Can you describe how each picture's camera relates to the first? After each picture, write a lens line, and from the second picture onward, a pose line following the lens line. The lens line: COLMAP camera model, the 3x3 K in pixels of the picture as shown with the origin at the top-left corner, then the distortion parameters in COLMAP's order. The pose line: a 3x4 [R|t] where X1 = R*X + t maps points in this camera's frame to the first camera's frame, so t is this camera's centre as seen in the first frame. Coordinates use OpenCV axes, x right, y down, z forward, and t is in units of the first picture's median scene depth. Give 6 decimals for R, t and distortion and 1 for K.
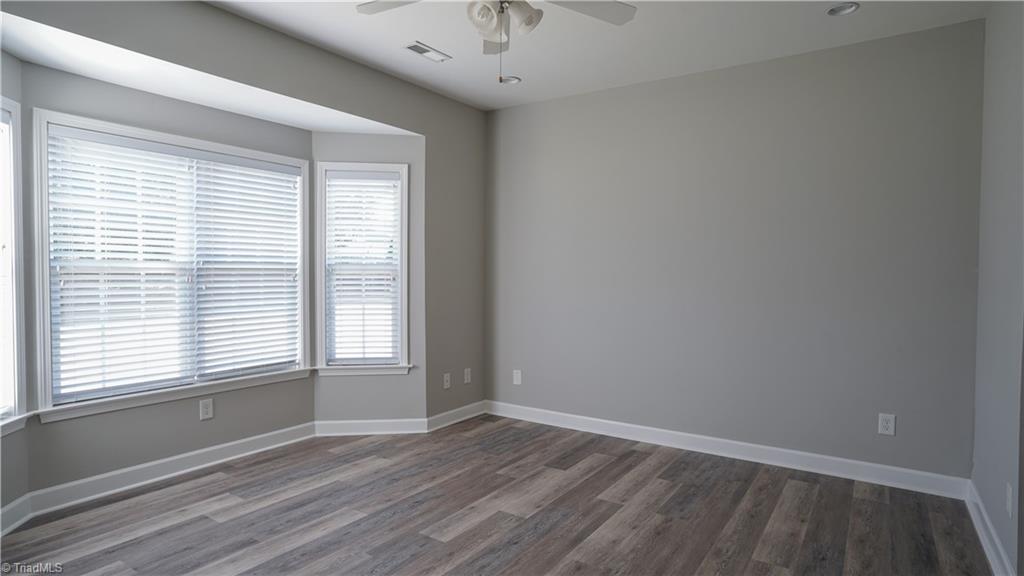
lens RADIAL K [[572.1, 0, 507.3], [0, 572.1, 286.4], [0, 0, 1]] dist [-0.038243, 0.024428]
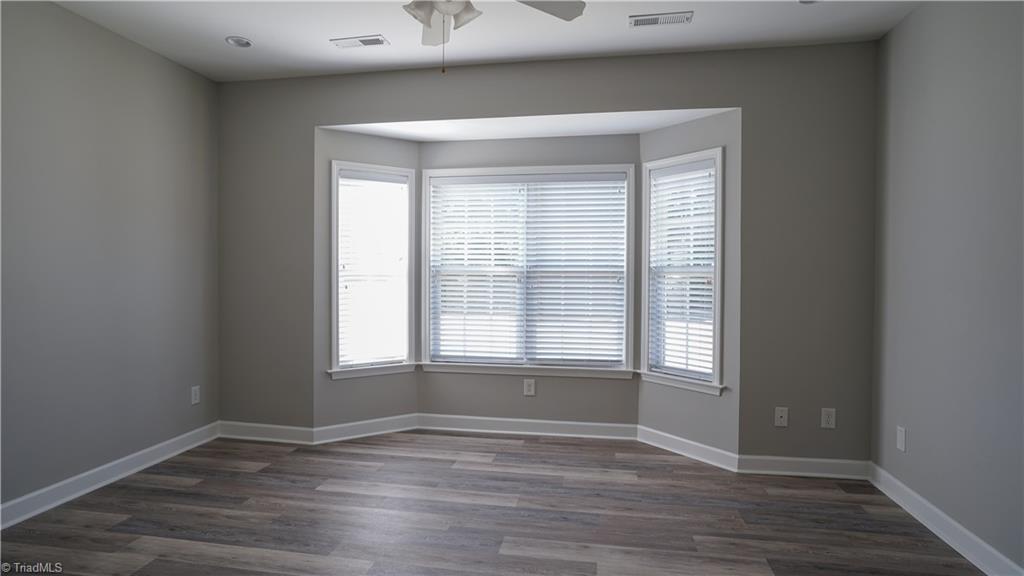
lens RADIAL K [[572.1, 0, 502.4], [0, 572.1, 288.5], [0, 0, 1]] dist [-0.038243, 0.024428]
pose [[0.401558, 0.019903, -0.915617, 0.554387], [-0.026148, 0.999605, 0.010261, -0.006024], [0.915460, 0.019821, 0.401920, 0.442119]]
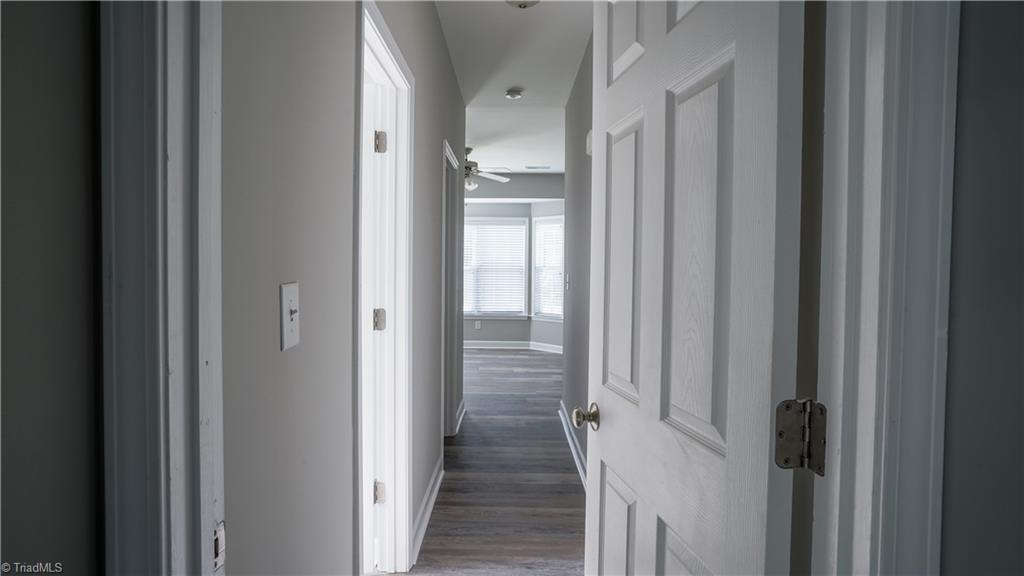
lens RADIAL K [[572.1, 0, 510.5], [0, 572.1, 287.1], [0, 0, 1]] dist [-0.038243, 0.024428]
pose [[0.549590, 0.025319, -0.835051, 1.606631], [-0.028279, 0.999532, 0.011694, 0.017005], [0.834956, 0.017187, 0.550048, -0.258127]]
